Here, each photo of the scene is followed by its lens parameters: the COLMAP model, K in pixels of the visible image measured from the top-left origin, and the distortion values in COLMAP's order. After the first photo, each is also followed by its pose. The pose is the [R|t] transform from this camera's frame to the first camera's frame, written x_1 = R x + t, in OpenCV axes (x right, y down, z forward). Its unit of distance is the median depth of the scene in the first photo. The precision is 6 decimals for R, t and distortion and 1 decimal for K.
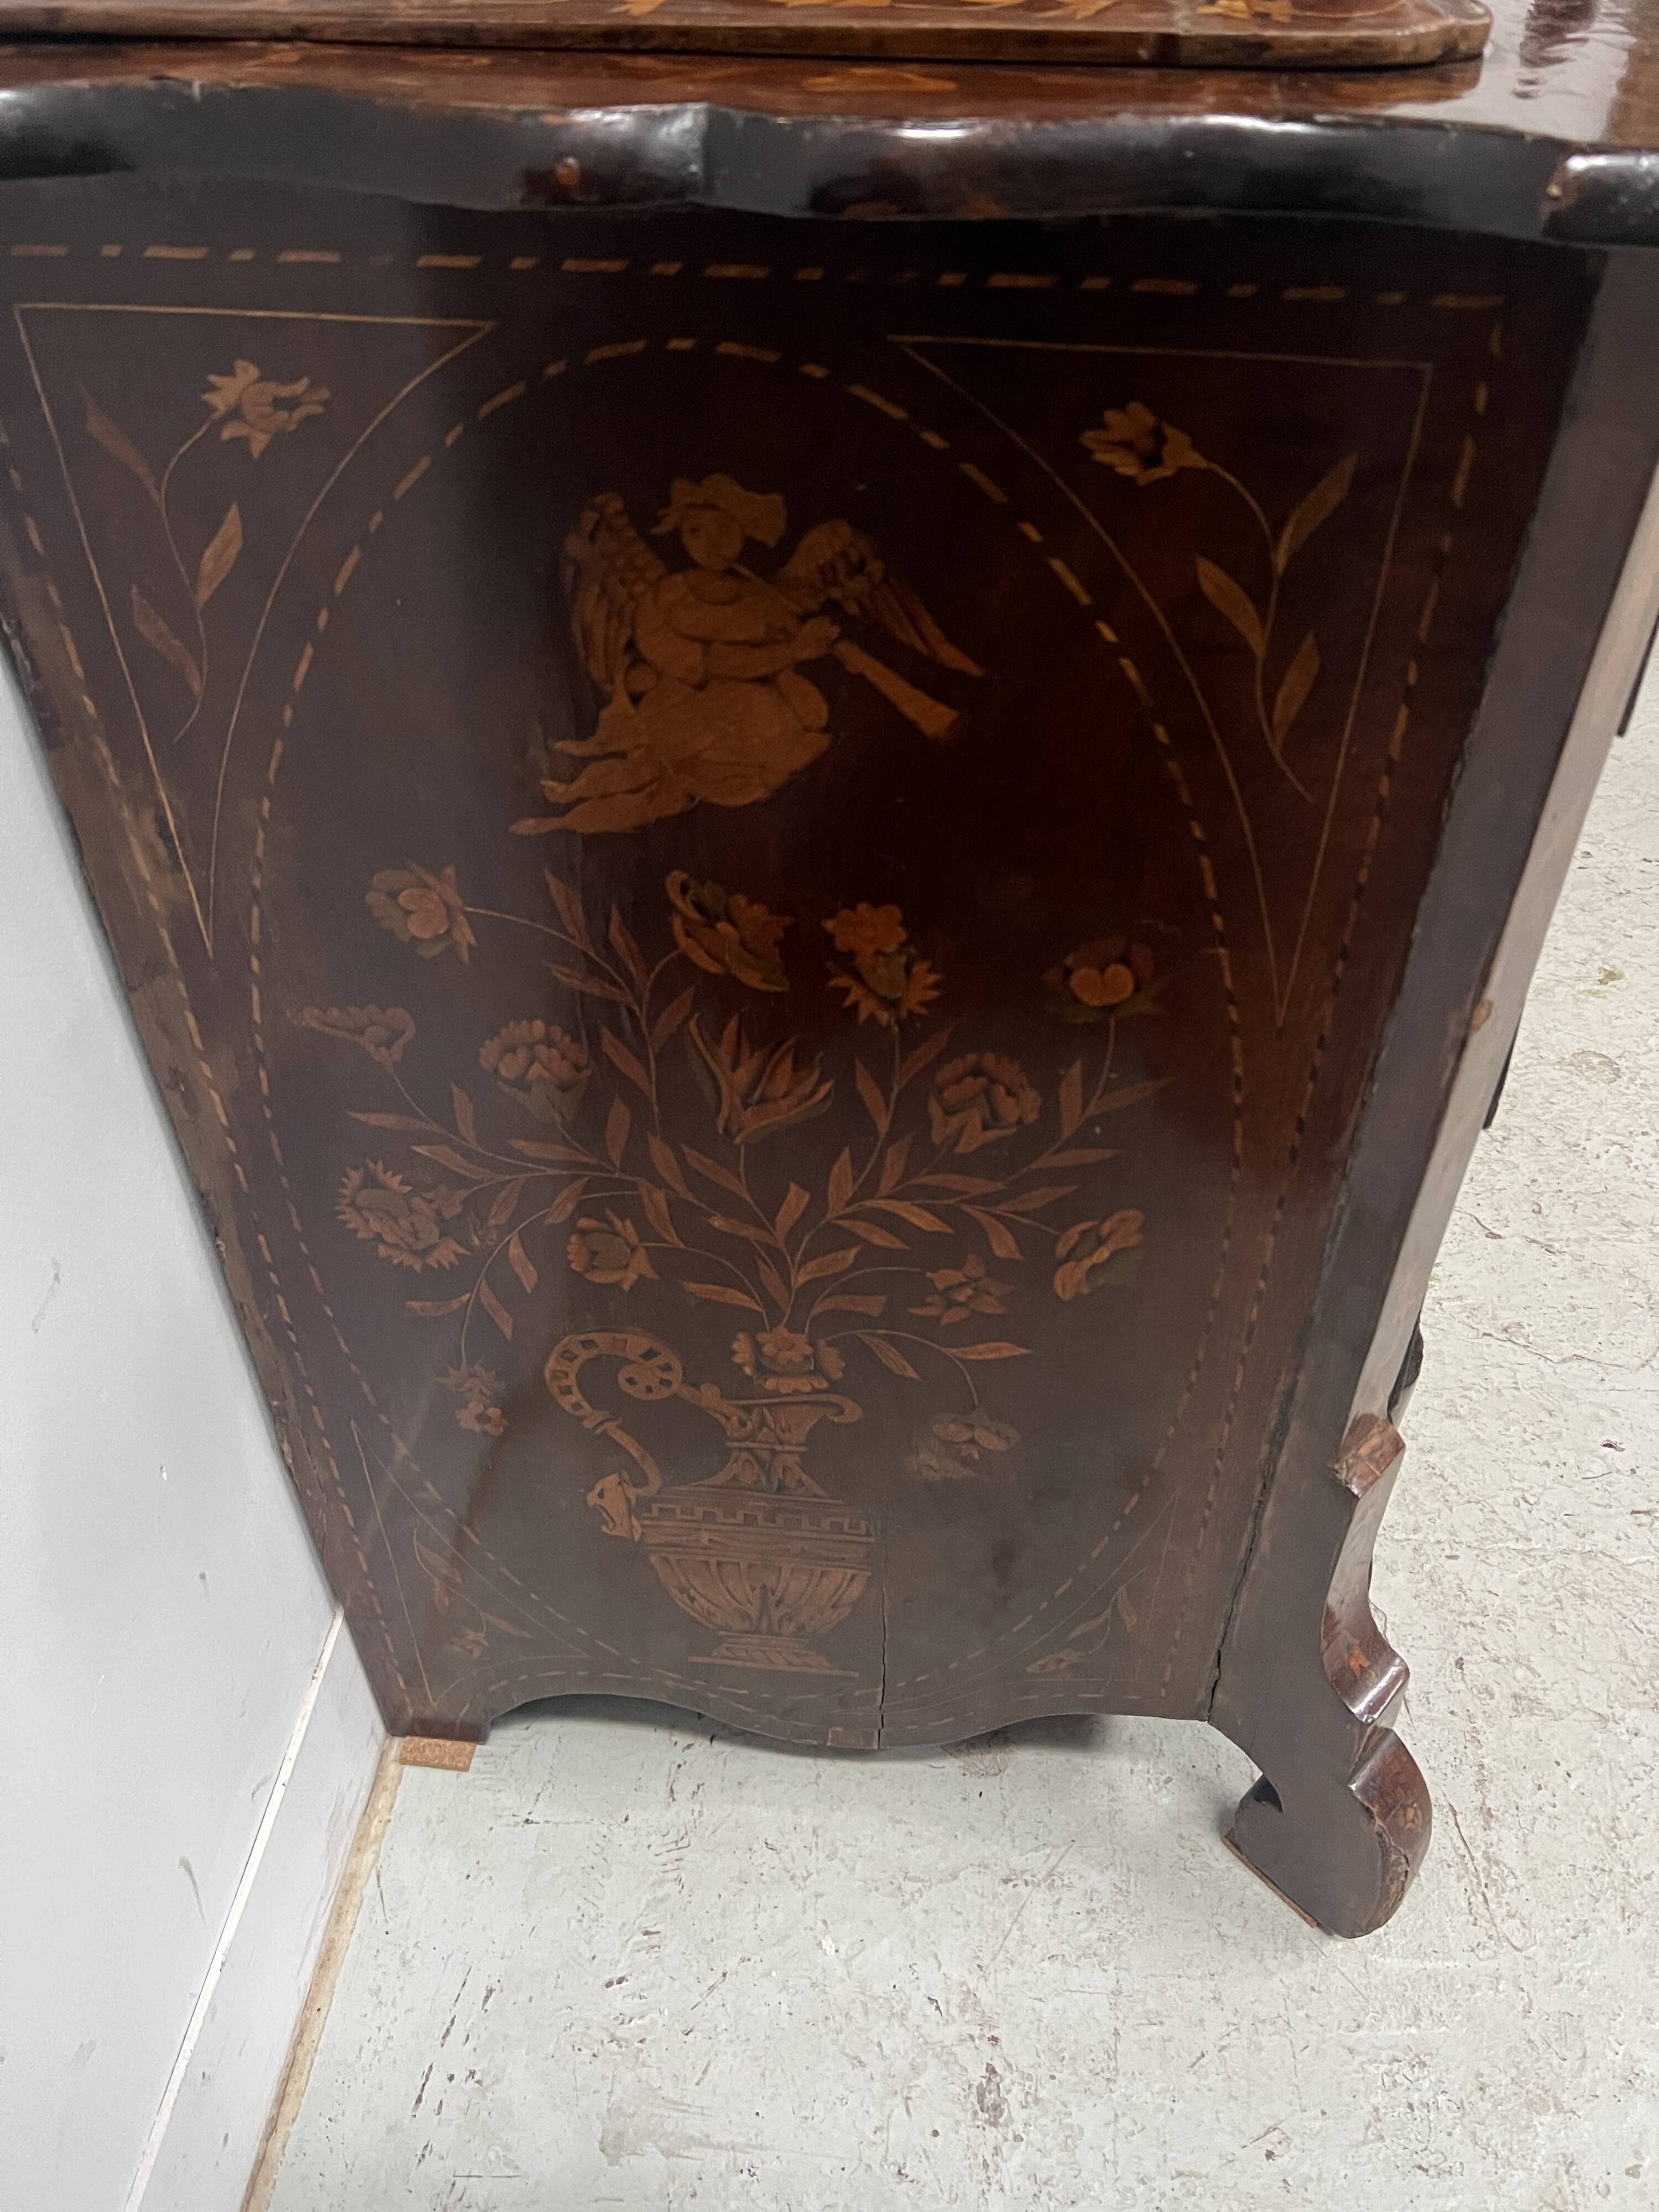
lens RADIAL K [[1667.9, 0, 876.8], [0, 1667.9, 1094.2], [0, 0, 1]] dist [0.052621, -0.060783]
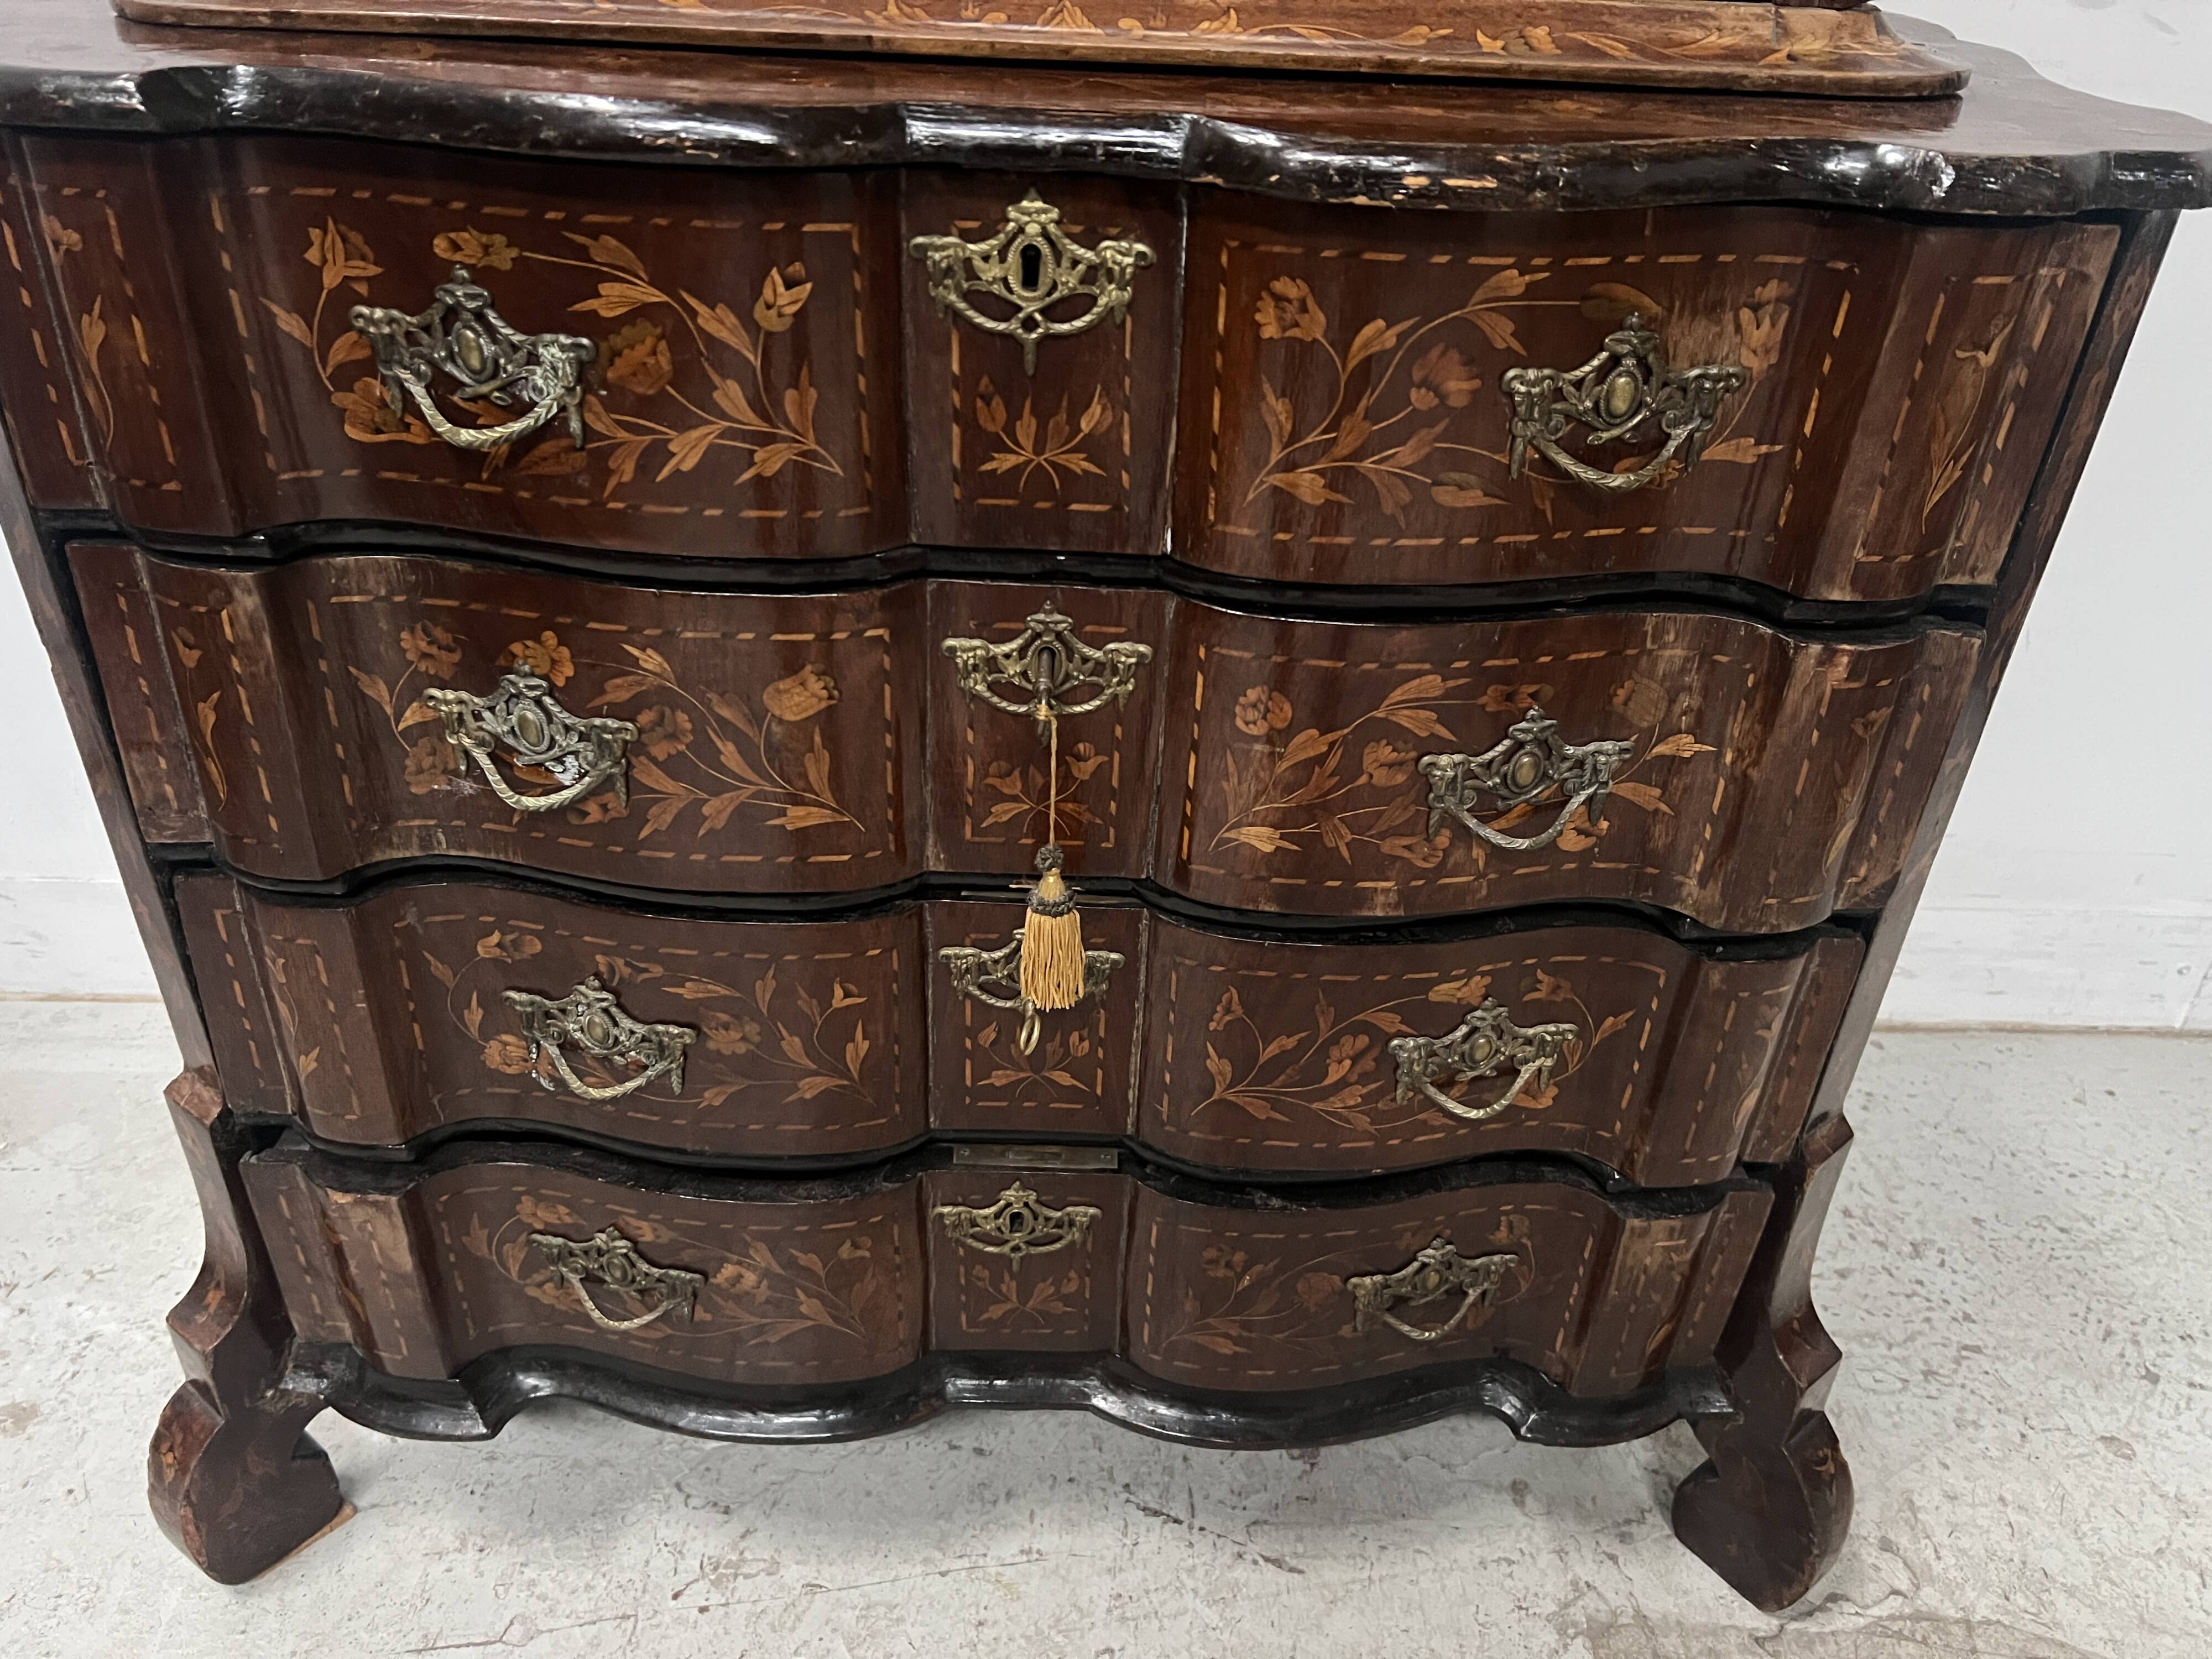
lens RADIAL K [[1667.9, 0, 1112.0], [0, 1667.9, 845.1], [0, 0, 1]] dist [0.052621, -0.060783]
pose [[0.105048, 0.532540, -0.839861, 1.509183], [-0.676730, 0.657115, 0.332020, -0.877168], [0.728699, 0.533481, 0.429414, 1.018757]]
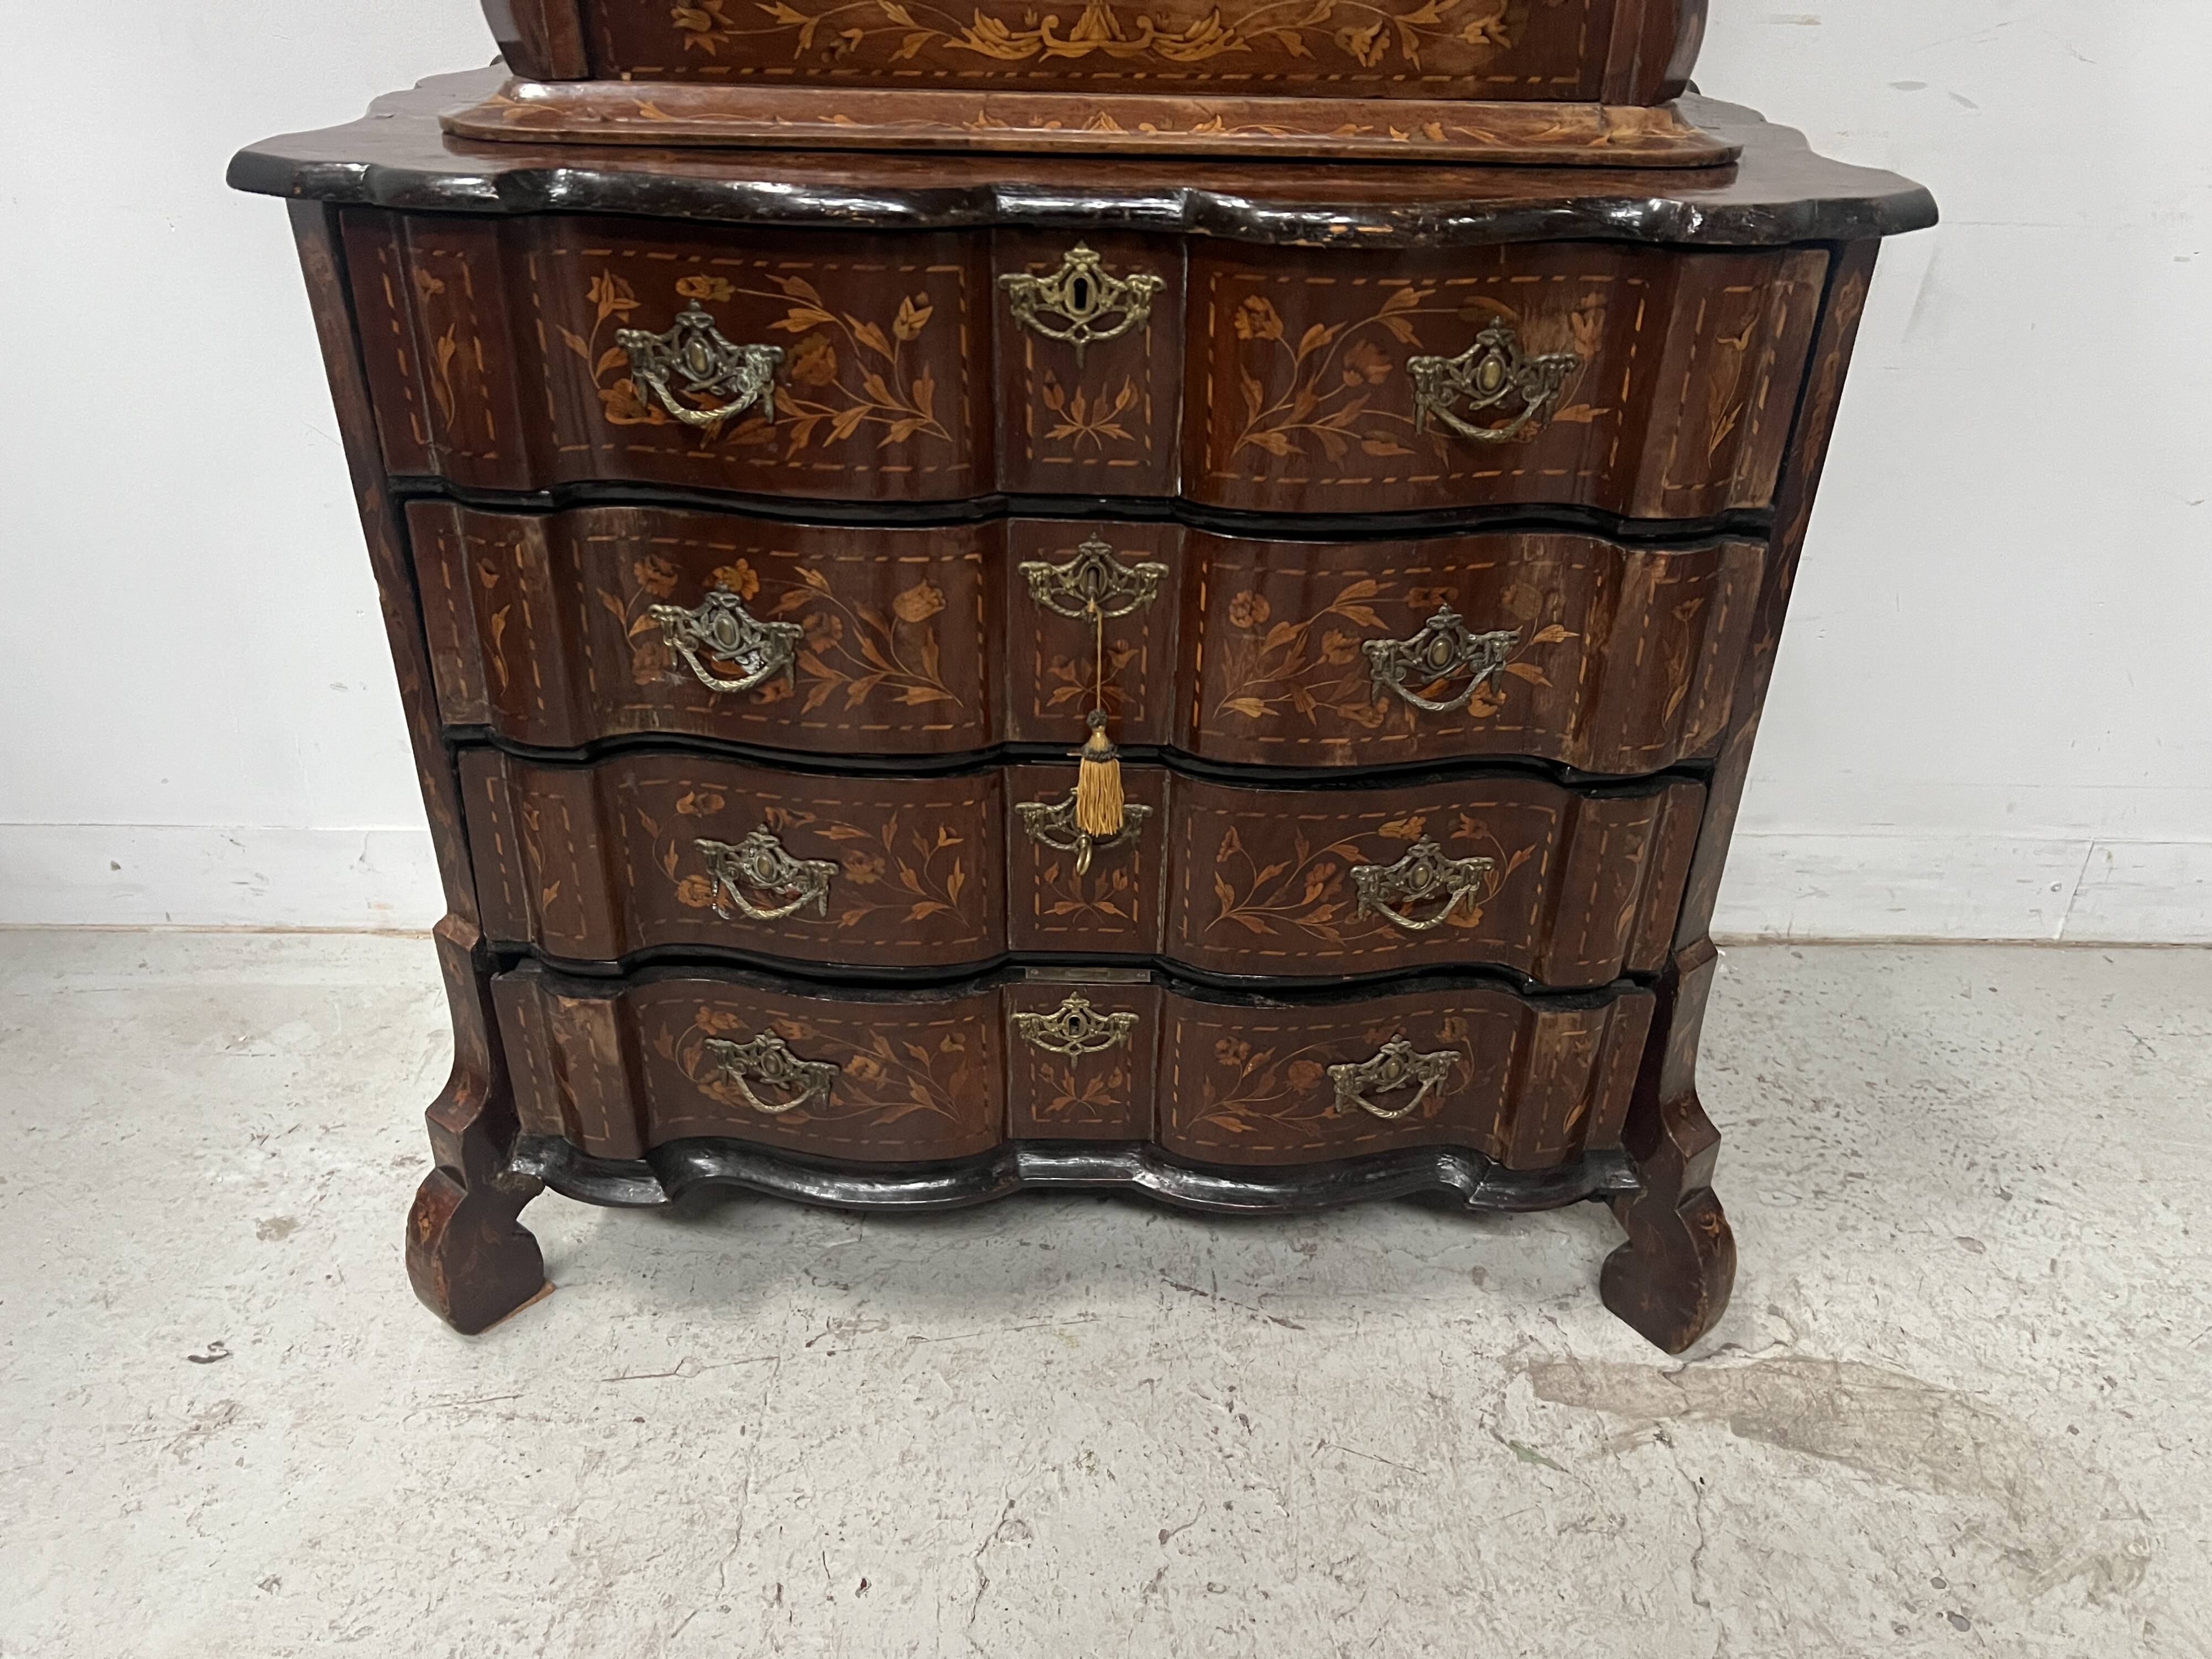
lens RADIAL K [[1667.9, 0, 1119.7], [0, 1667.9, 851.0], [0, 0, 1]] dist [0.052621, -0.060783]
pose [[0.095611, 0.500063, -0.860695, 1.998908], [-0.662377, 0.677396, 0.319986, -0.900492], [0.743045, 0.539510, 0.395997, 0.935384]]
